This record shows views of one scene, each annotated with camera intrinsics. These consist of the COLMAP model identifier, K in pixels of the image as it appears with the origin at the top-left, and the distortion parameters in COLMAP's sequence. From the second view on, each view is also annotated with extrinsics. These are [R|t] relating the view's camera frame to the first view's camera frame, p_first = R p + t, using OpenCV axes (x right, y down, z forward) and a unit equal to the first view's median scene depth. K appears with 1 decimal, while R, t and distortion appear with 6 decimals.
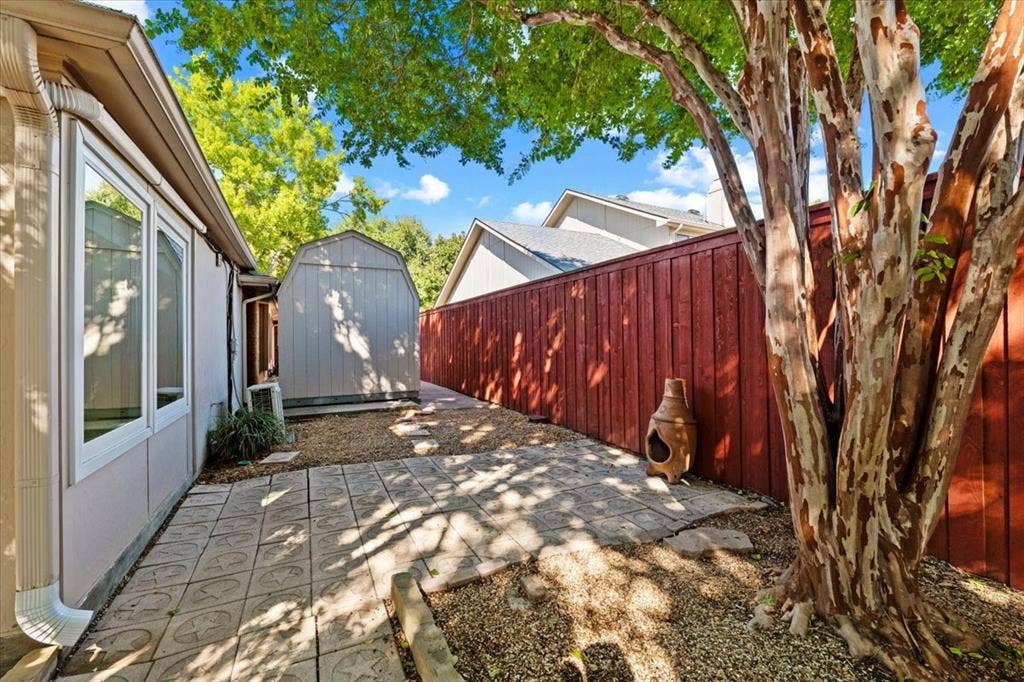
lens RADIAL K [[410.2, 0, 513.3], [0, 410.2, 336.2], [0, 0, 1]] dist [-0.000834, -0.000085]
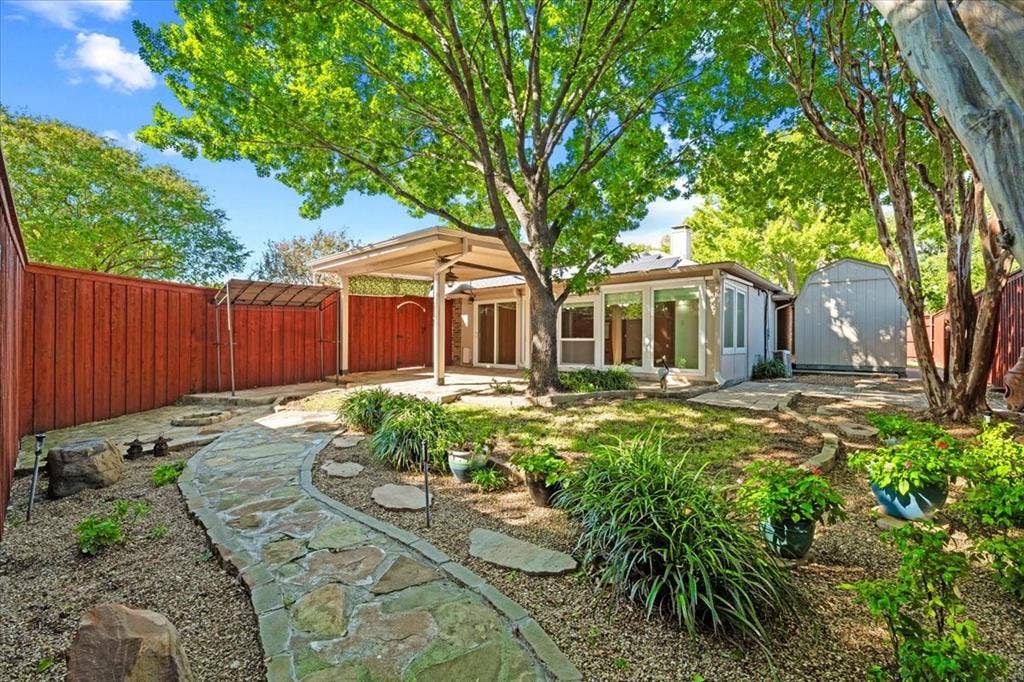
lens RADIAL K [[410.2, 0, 513.3], [0, 410.2, 336.2], [0, 0, 1]] dist [-0.000834, -0.000085]
pose [[0.358966, 0.002899, -0.933346, 0.590989], [0.000925, 0.999994, 0.003462, 0.026842], [0.933350, -0.002106, 0.358961, -0.701658]]
